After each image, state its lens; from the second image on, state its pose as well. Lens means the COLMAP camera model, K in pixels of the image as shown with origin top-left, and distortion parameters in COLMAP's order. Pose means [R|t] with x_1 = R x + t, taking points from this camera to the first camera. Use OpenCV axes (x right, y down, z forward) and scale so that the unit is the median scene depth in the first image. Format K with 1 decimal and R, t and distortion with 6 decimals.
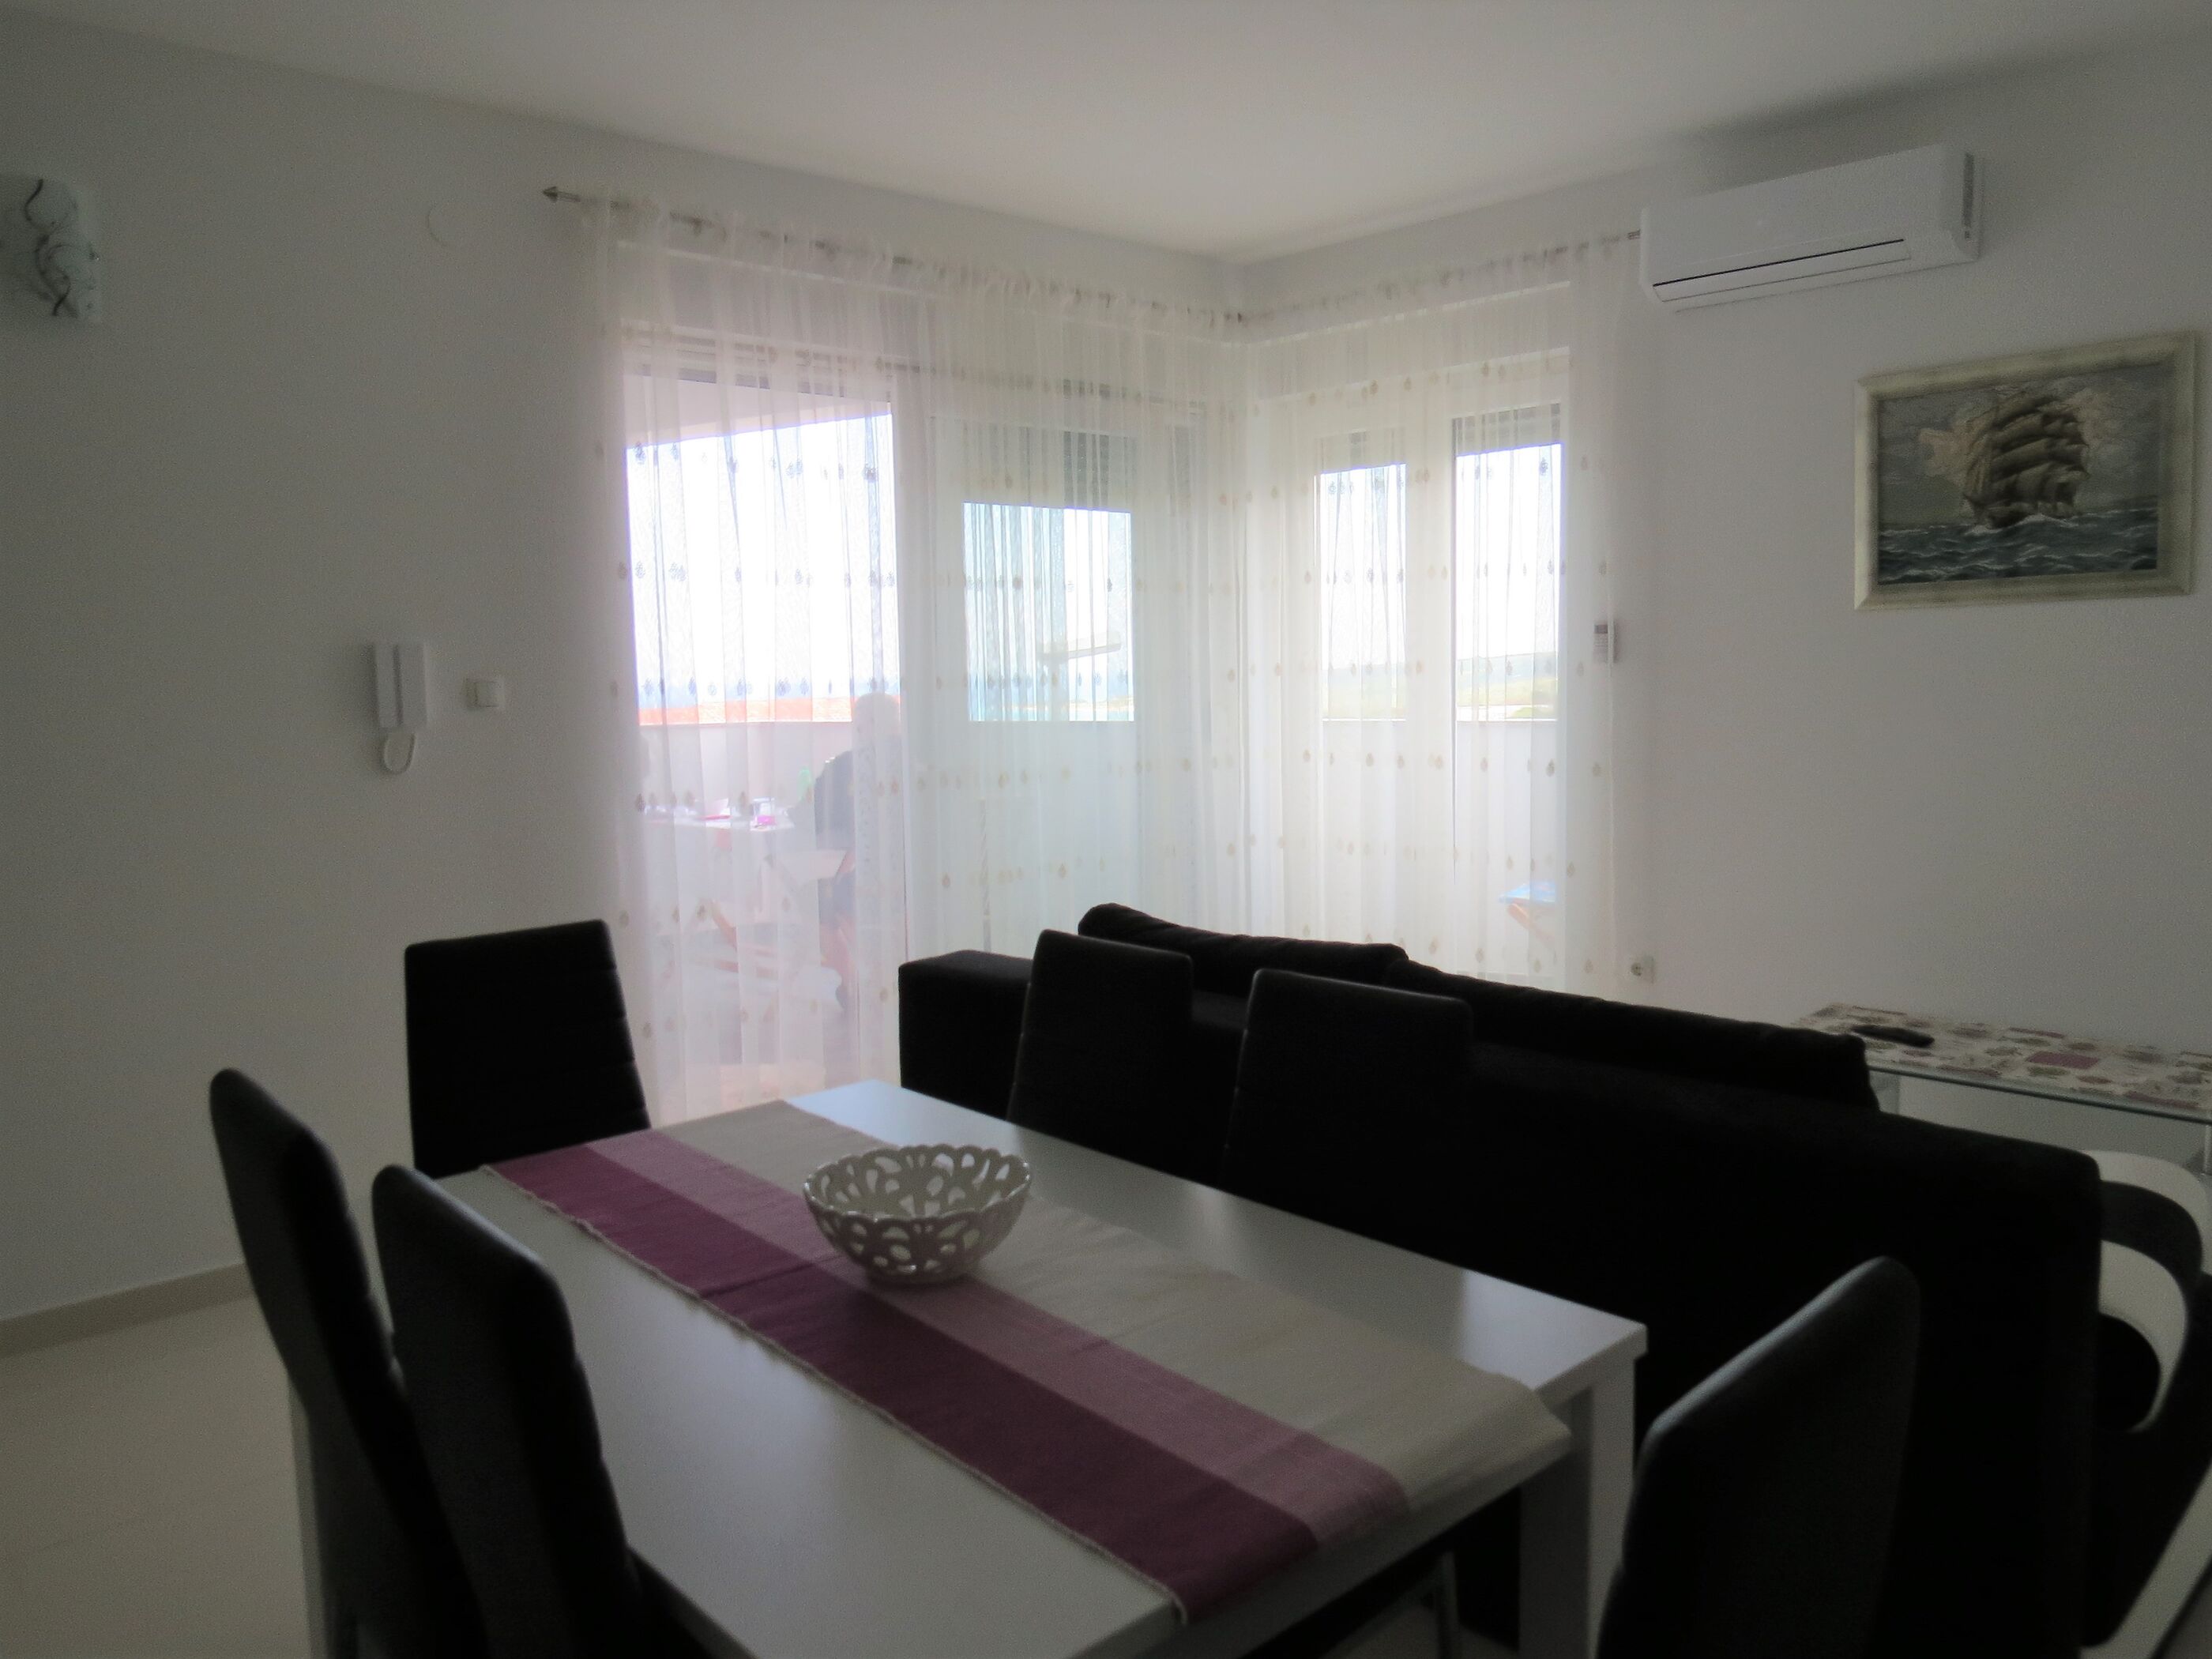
lens RADIAL K [[1581.9, 0, 1106.0], [0, 1581.9, 829.5], [0, 0, 1]] dist [-0.018954, -0.002572]
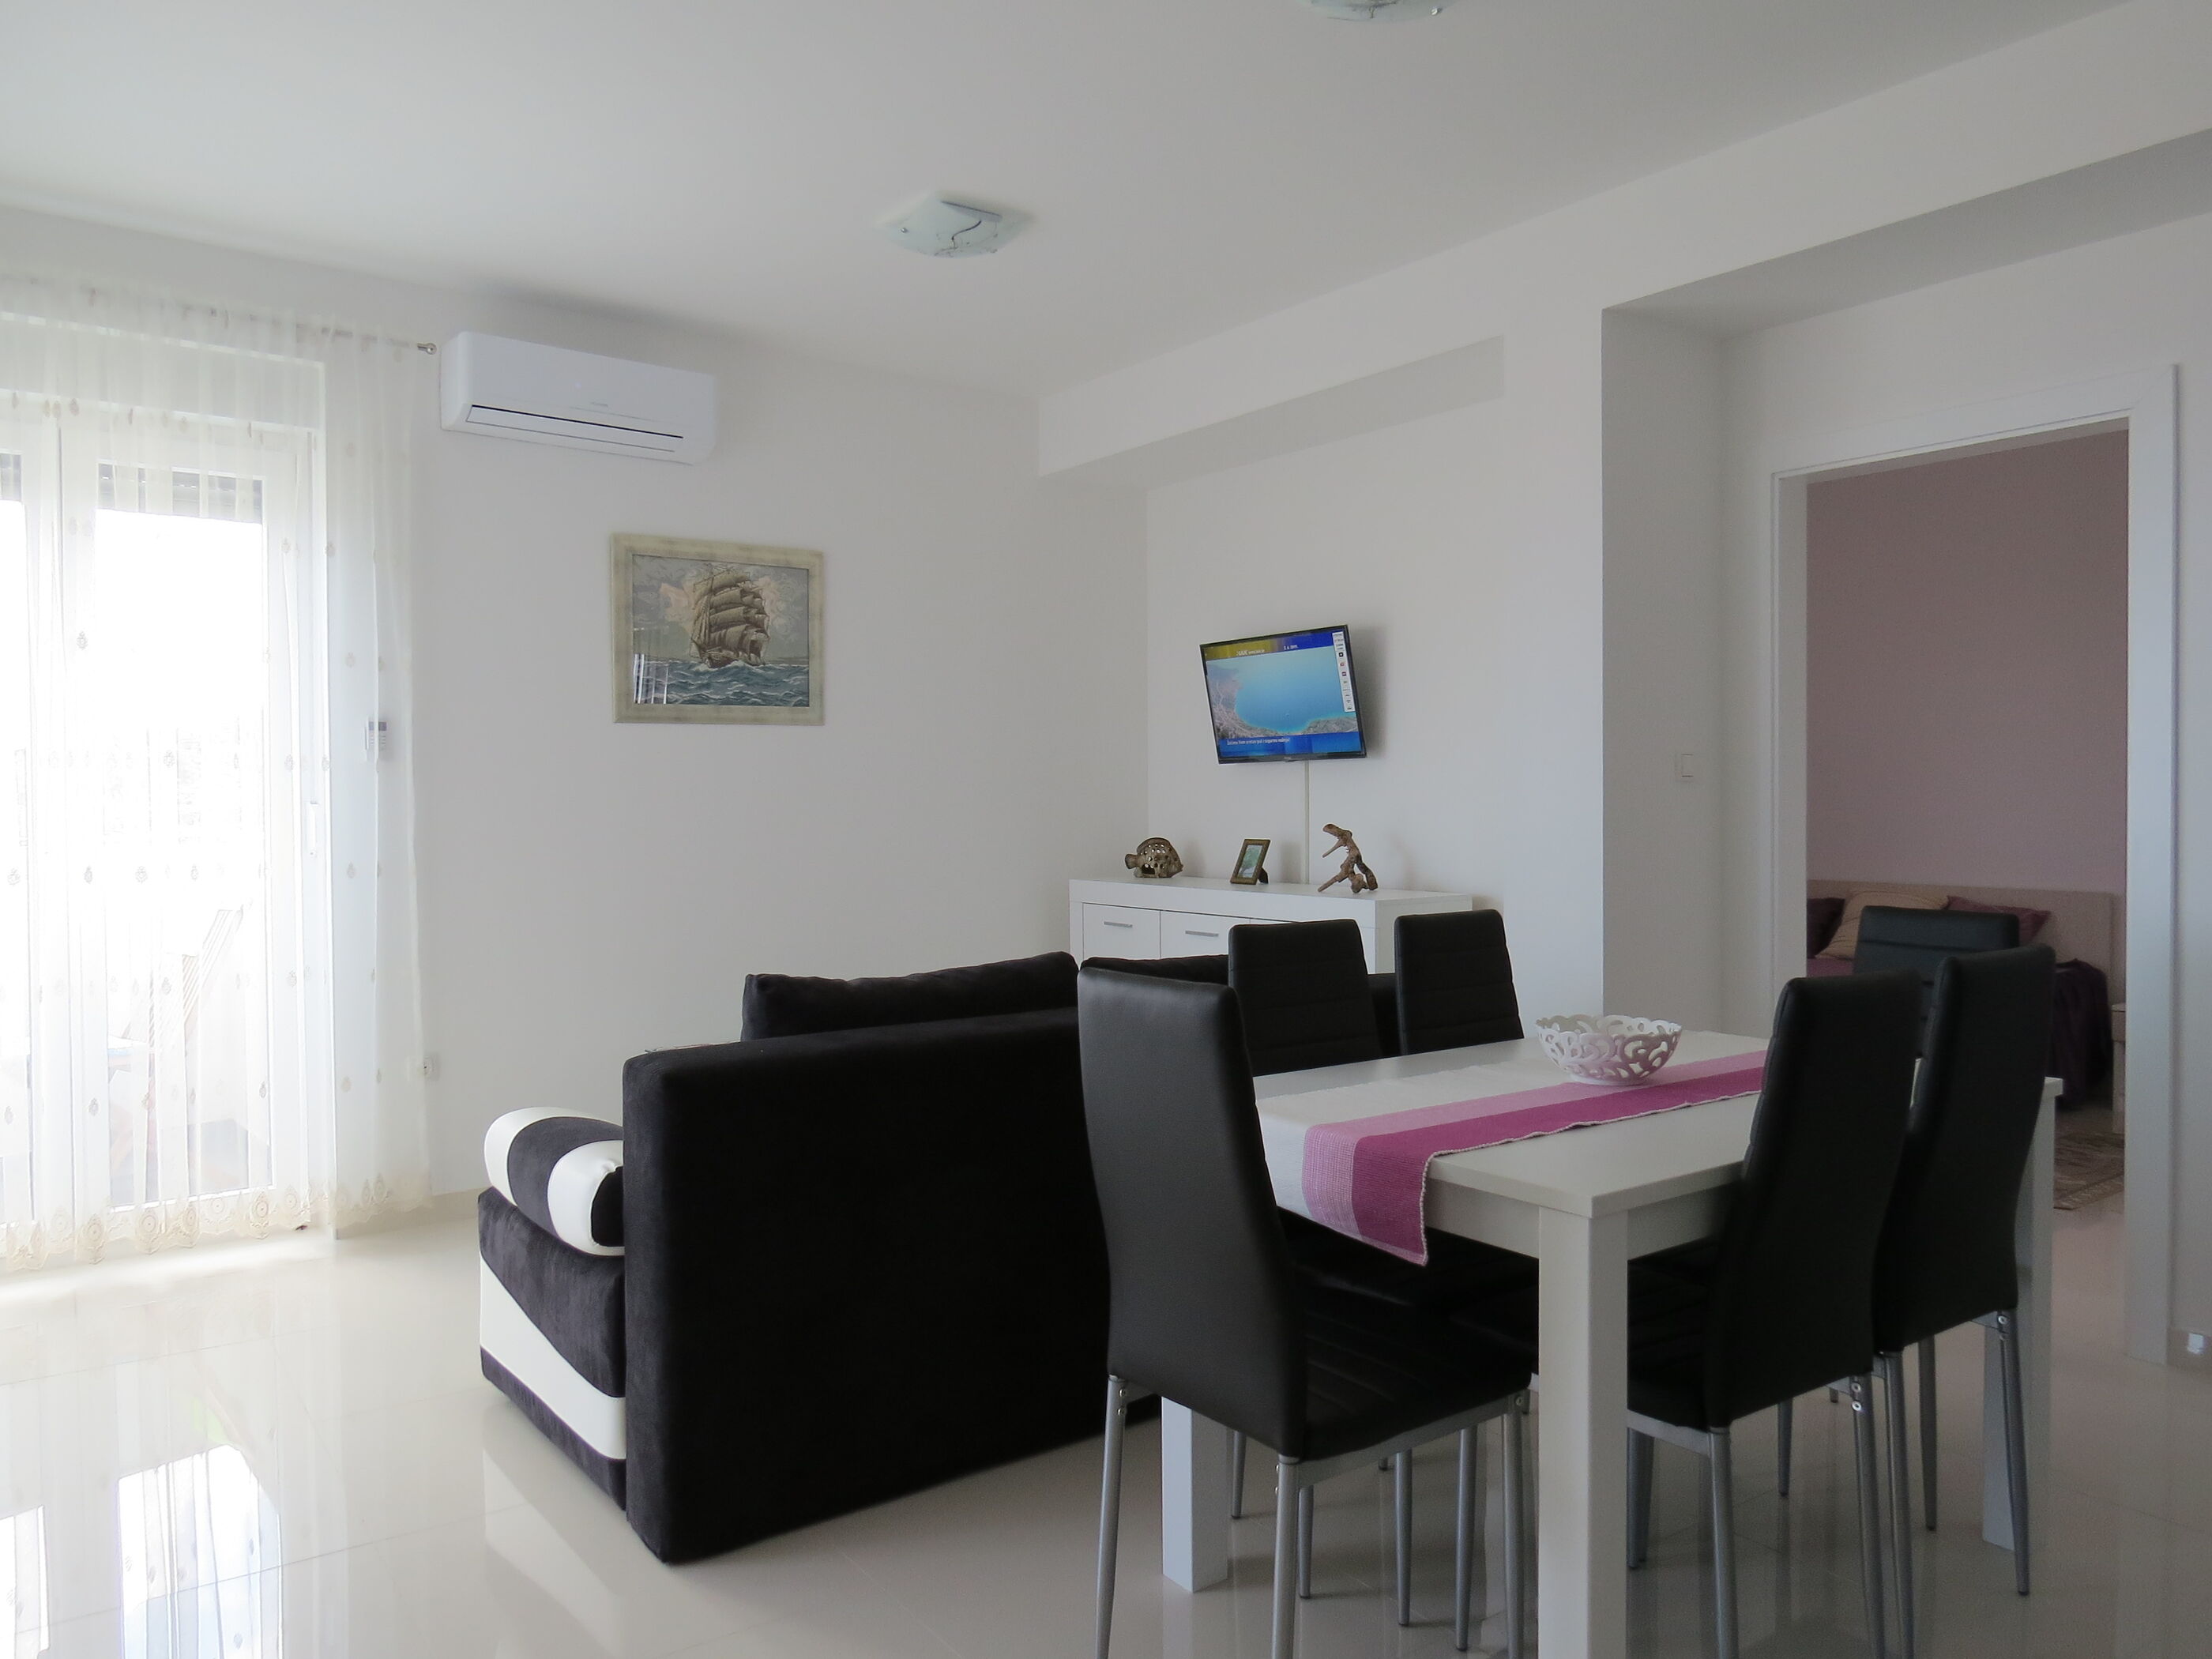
lens RADIAL K [[1603.5, 0, 1099.0], [0, 1603.5, 830.5], [0, 0, 1]] dist [-0.009538, -0.002256]
pose [[0.092973, -0.002296, 0.995666, -0.763421], [0.105459, 0.994395, -0.007554, -0.010144], [-0.990068, 0.105704, 0.092694, 0.573266]]
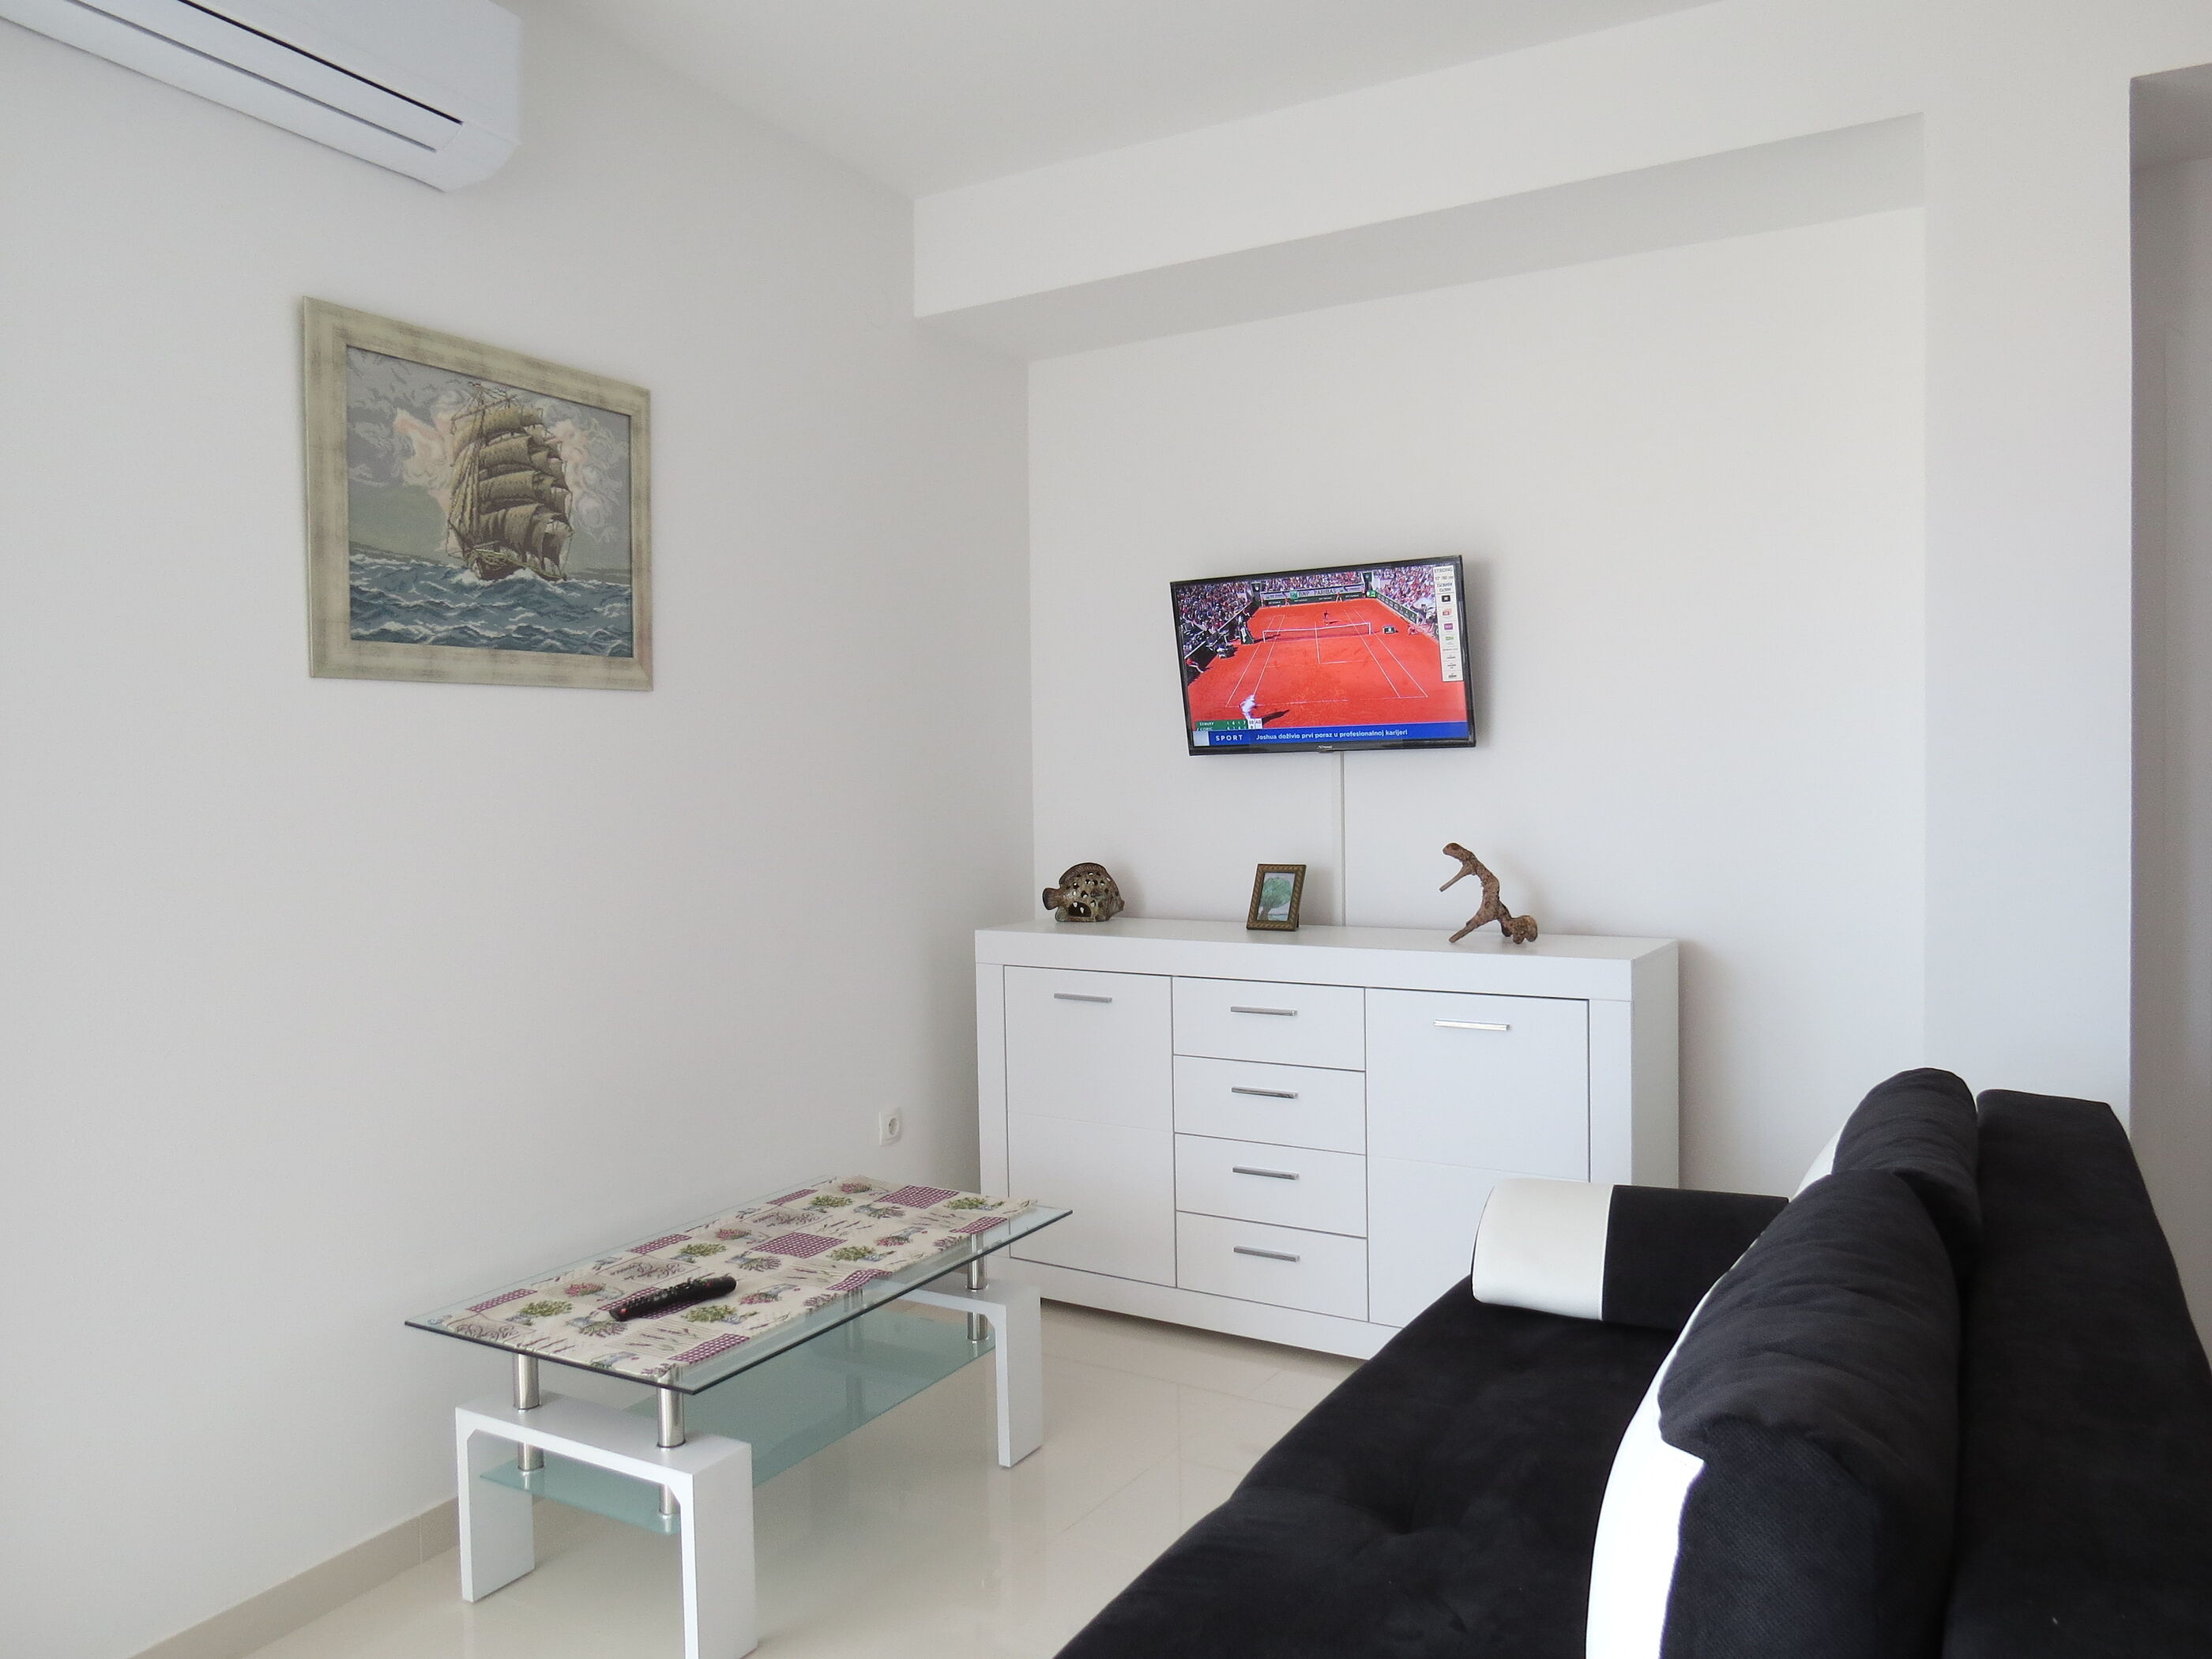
lens RADIAL K [[1581.9, 0, 1106.0], [0, 1581.9, 829.5], [0, 0, 1]] dist [-0.018954, -0.002572]
pose [[-0.302979, -0.006436, 0.952976, -0.204155], [0.118024, 0.992026, 0.044223, -0.078301], [-0.945661, 0.125873, -0.299803, 0.975130]]
